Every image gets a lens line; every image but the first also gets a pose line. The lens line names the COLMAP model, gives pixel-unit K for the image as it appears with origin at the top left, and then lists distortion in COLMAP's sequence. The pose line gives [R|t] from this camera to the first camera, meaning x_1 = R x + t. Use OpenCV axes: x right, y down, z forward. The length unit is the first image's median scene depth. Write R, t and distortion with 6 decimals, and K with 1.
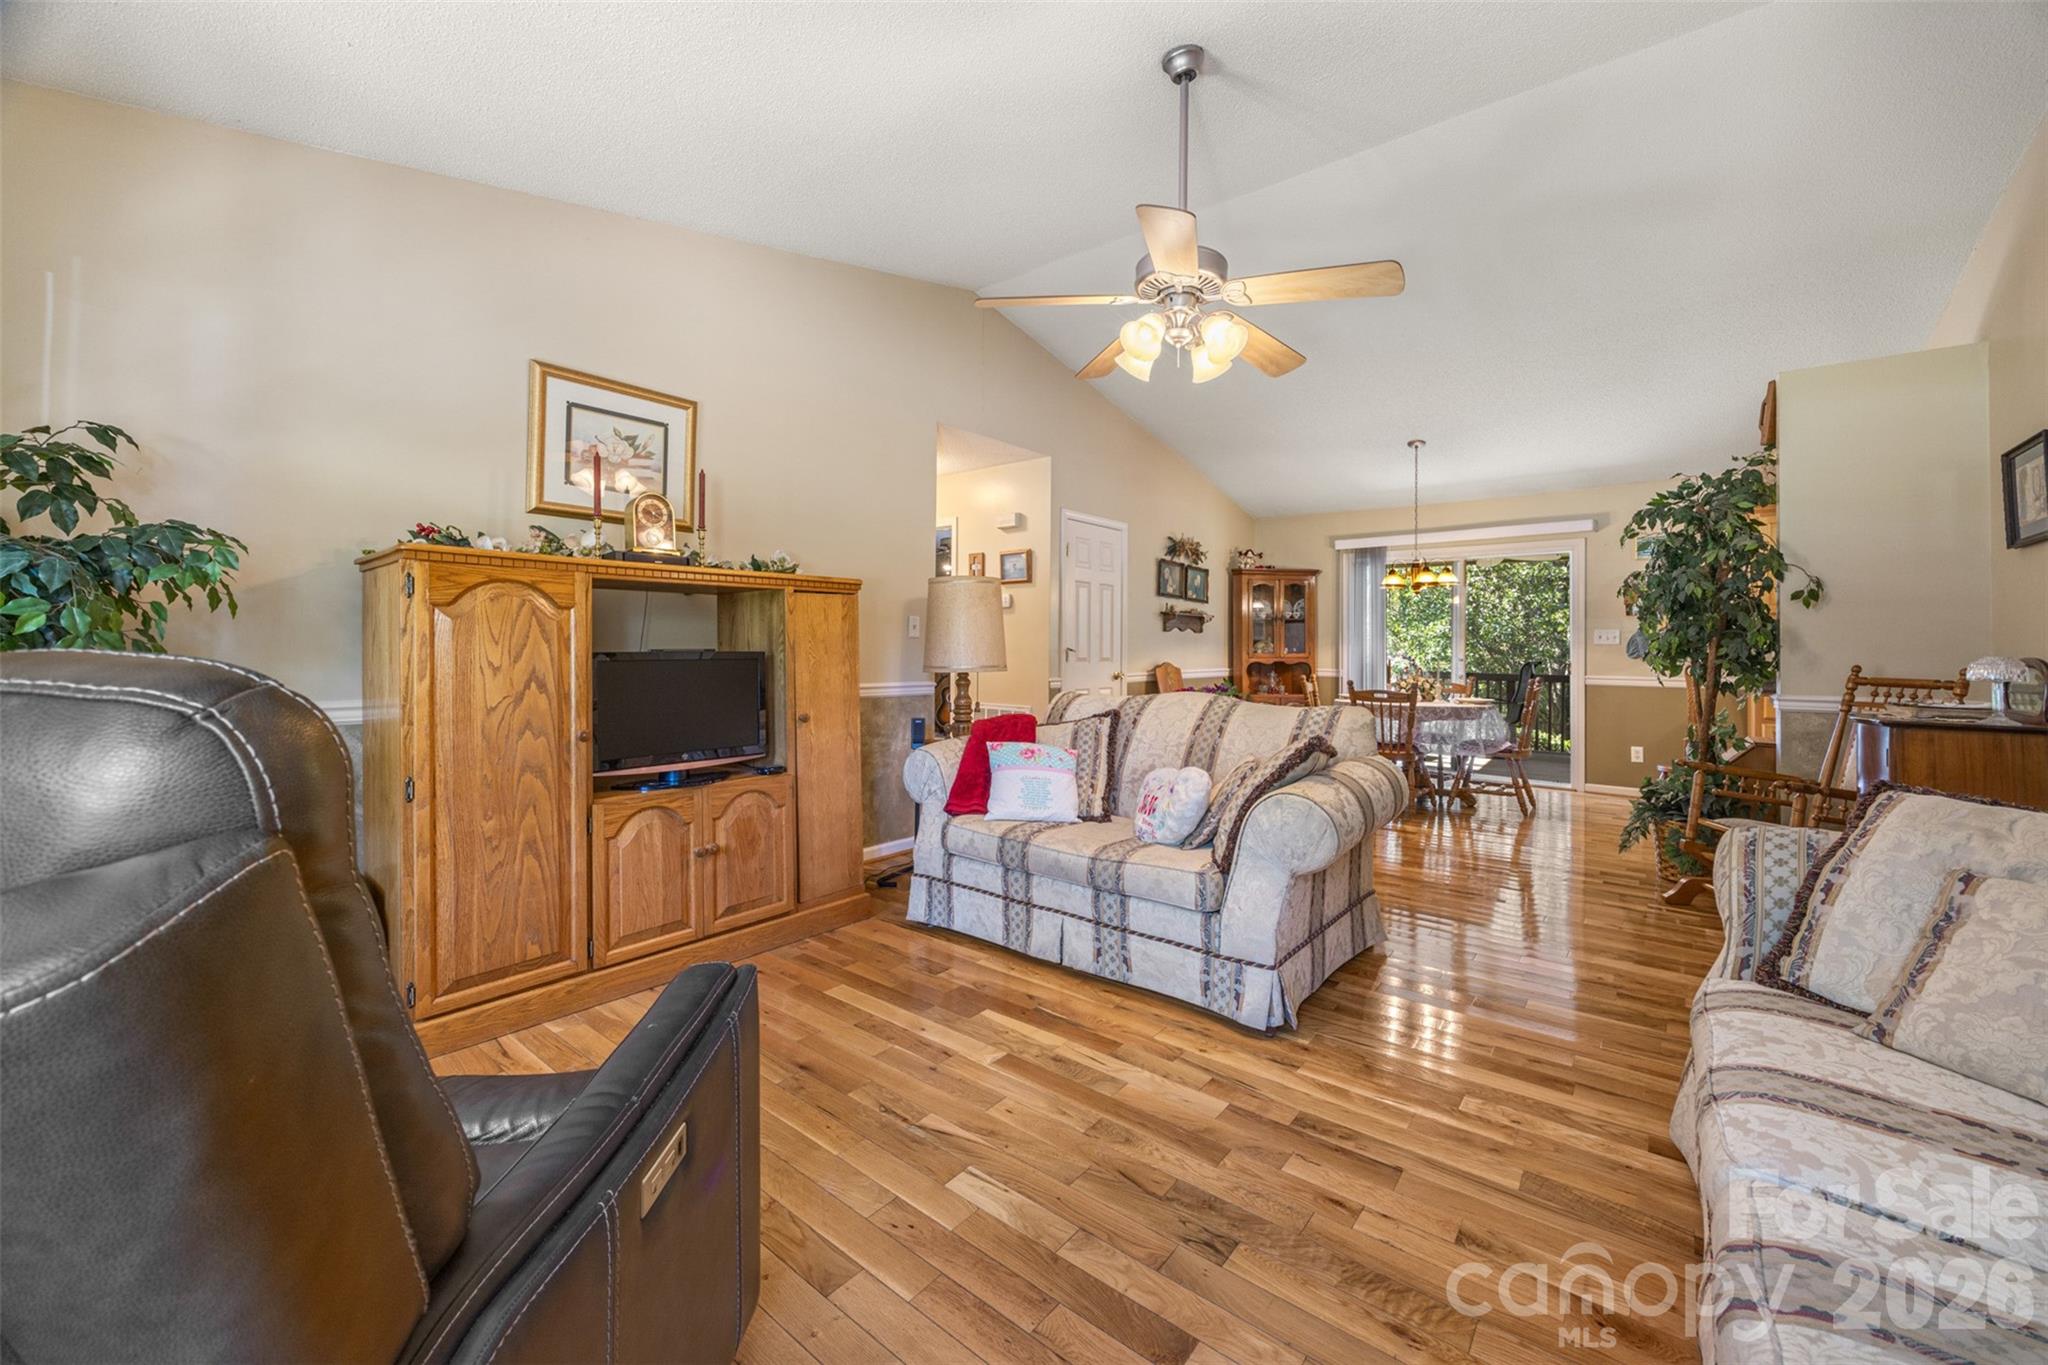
lens RADIAL K [[782.5, 0, 1049.4], [0, 782.5, 646.7], [0, 0, 1]] dist [-0.004643, 0.000596]
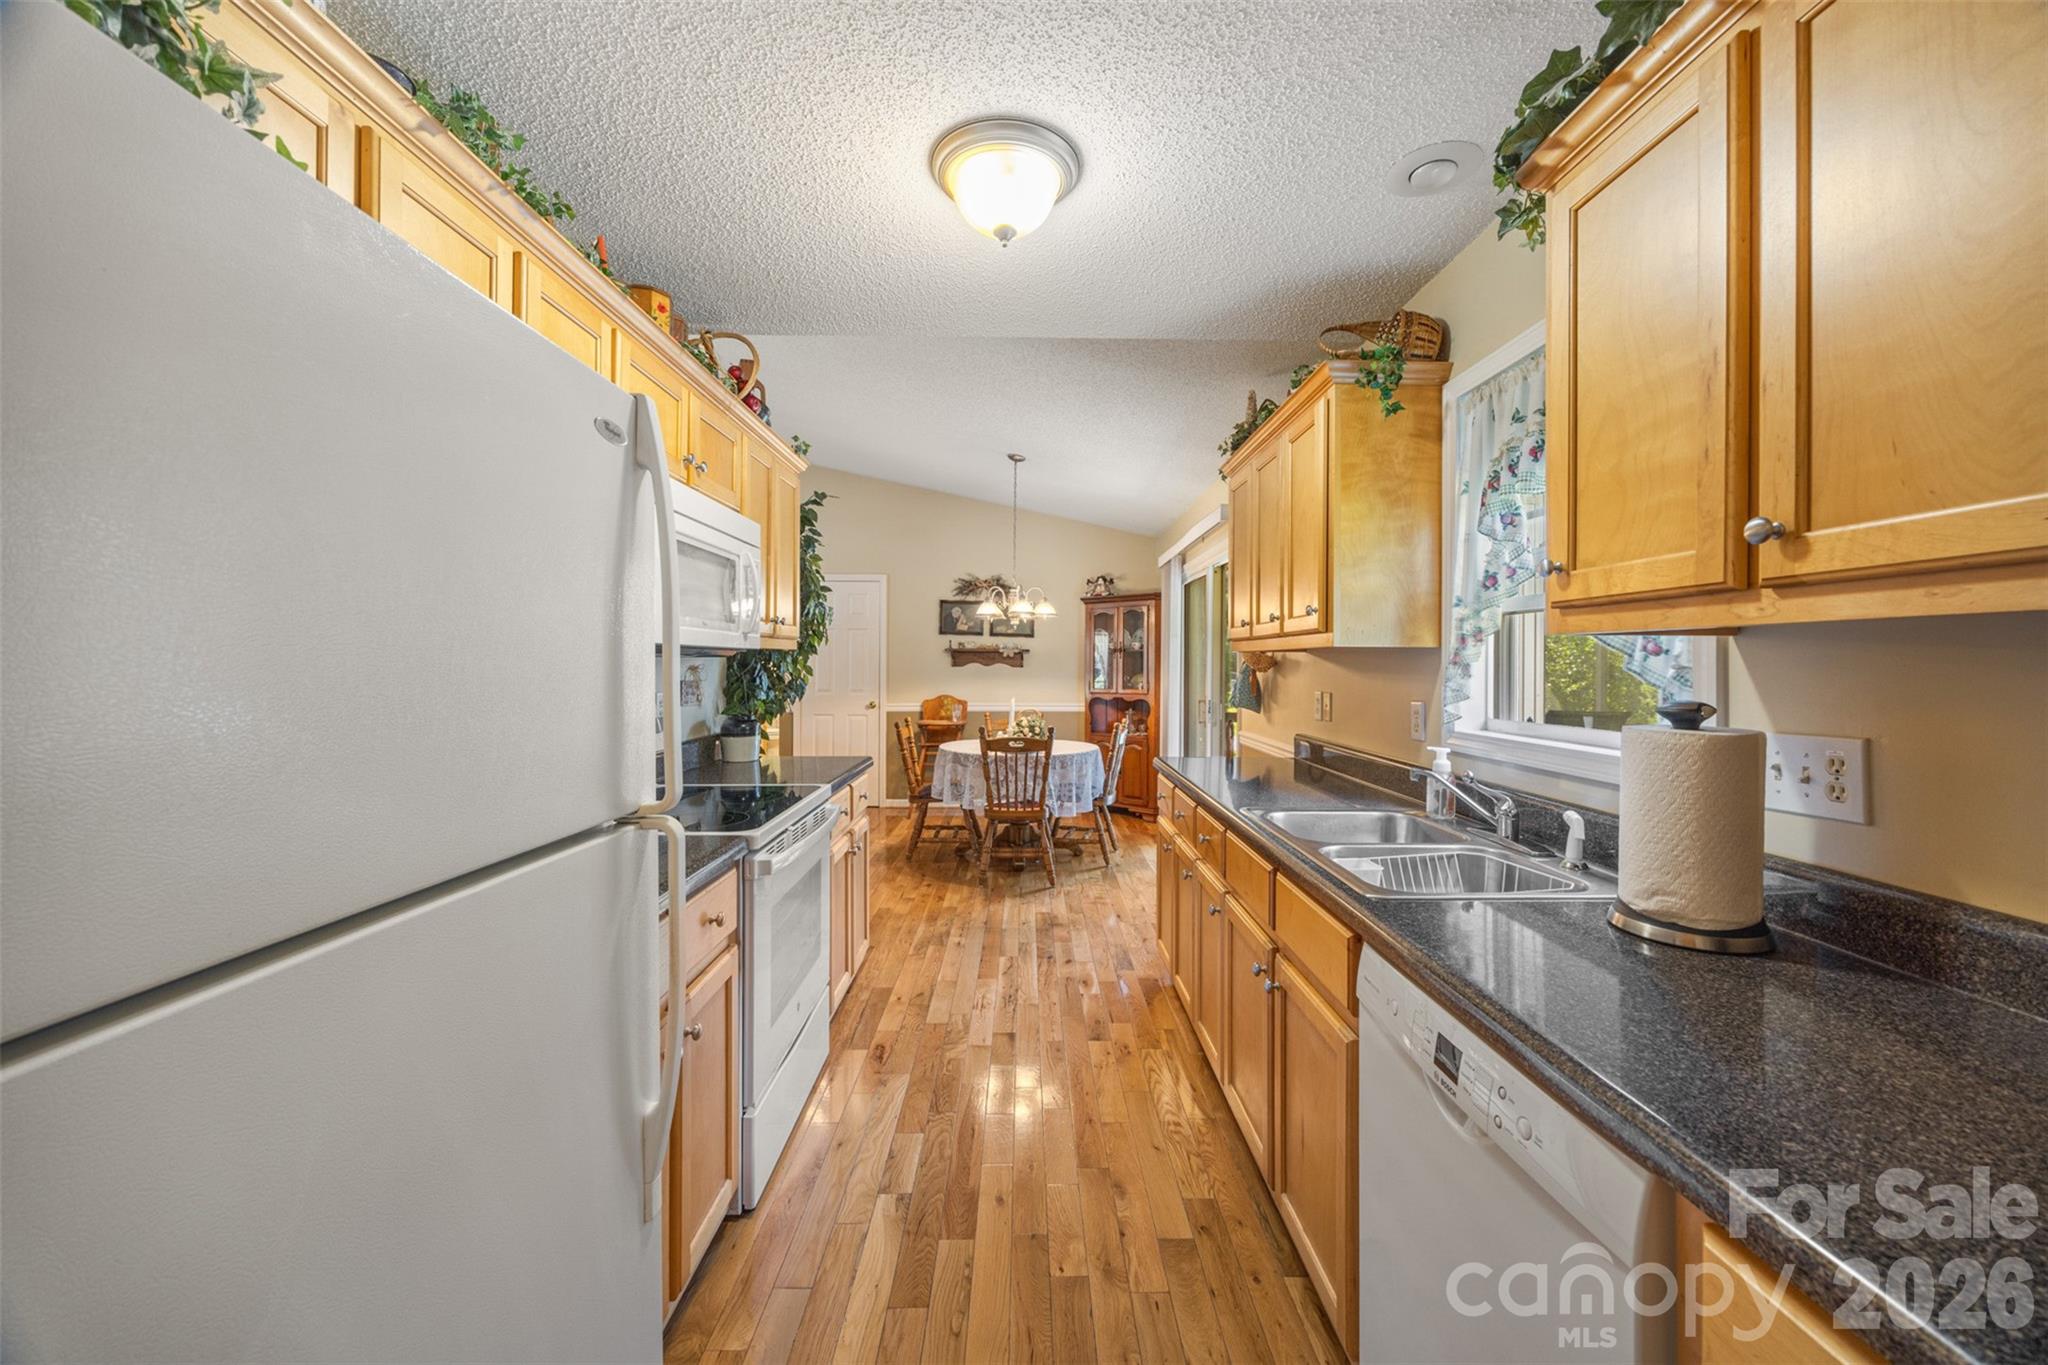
lens RADIAL K [[782.5, 0, 1017.7], [0, 782.5, 656.9], [0, 0, 1]] dist [-0.004643, 0.000596]
pose [[0.615281, -0.010694, -0.788236, 0.989816], [-0.000340, 0.999904, -0.013831, -0.016648], [0.788308, 0.008778, 0.615218, 0.382455]]
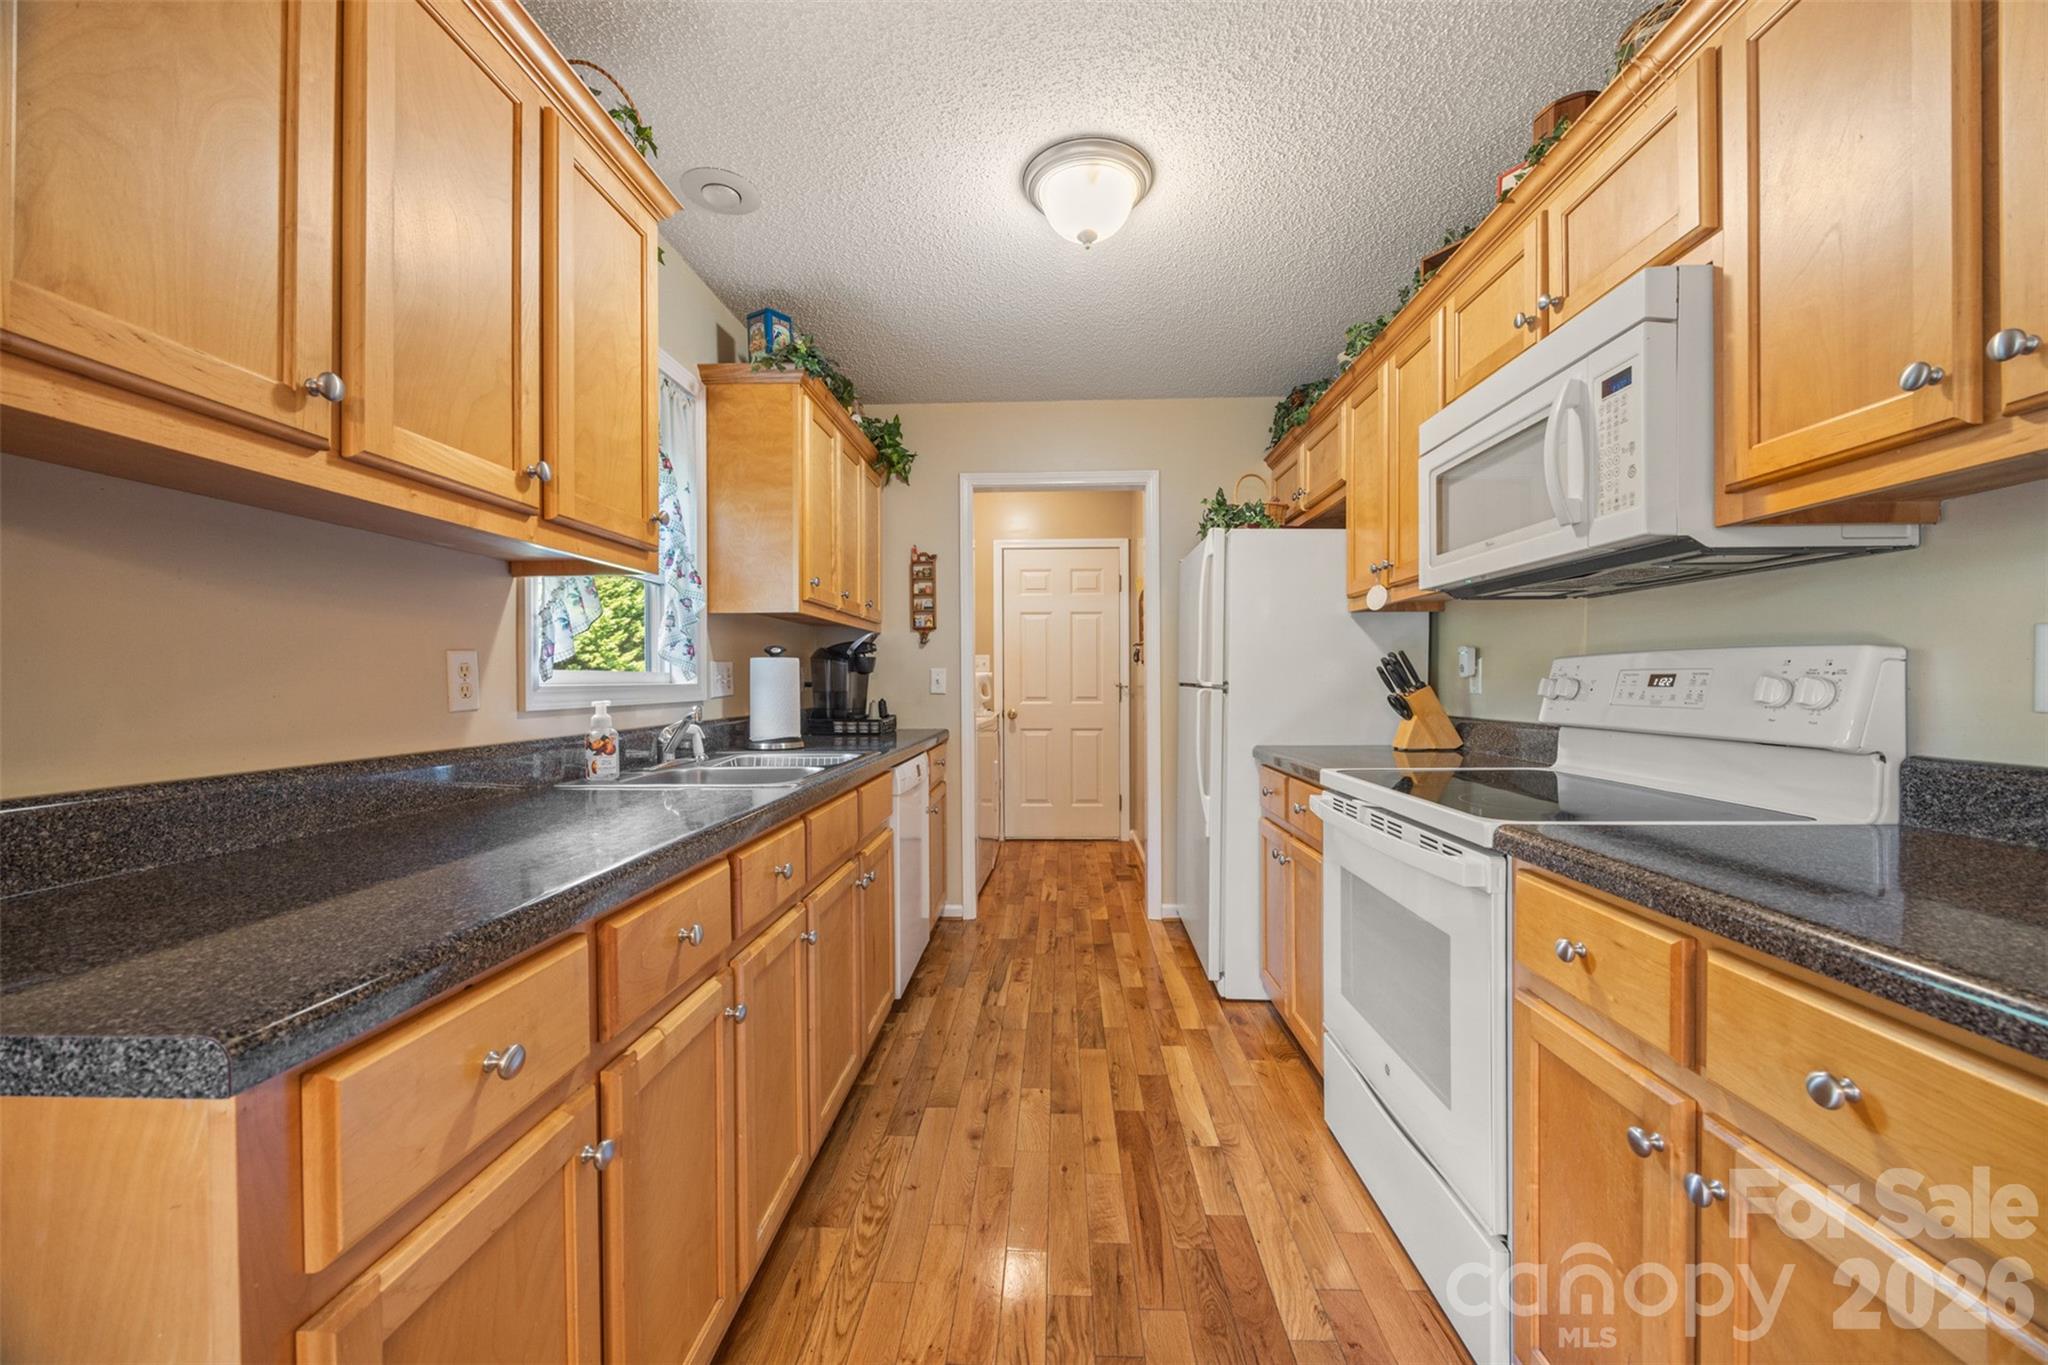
lens RADIAL K [[782.5, 0, 1025.5], [0, 782.5, 687.5], [0, 0, 1]] dist [-0.004643, 0.000596]
pose [[-0.585571, -0.012134, 0.810530, 0.562755], [0.000150, 0.999886, 0.015078, 0.005768], [-0.810621, 0.008951, -0.585503, 0.726645]]
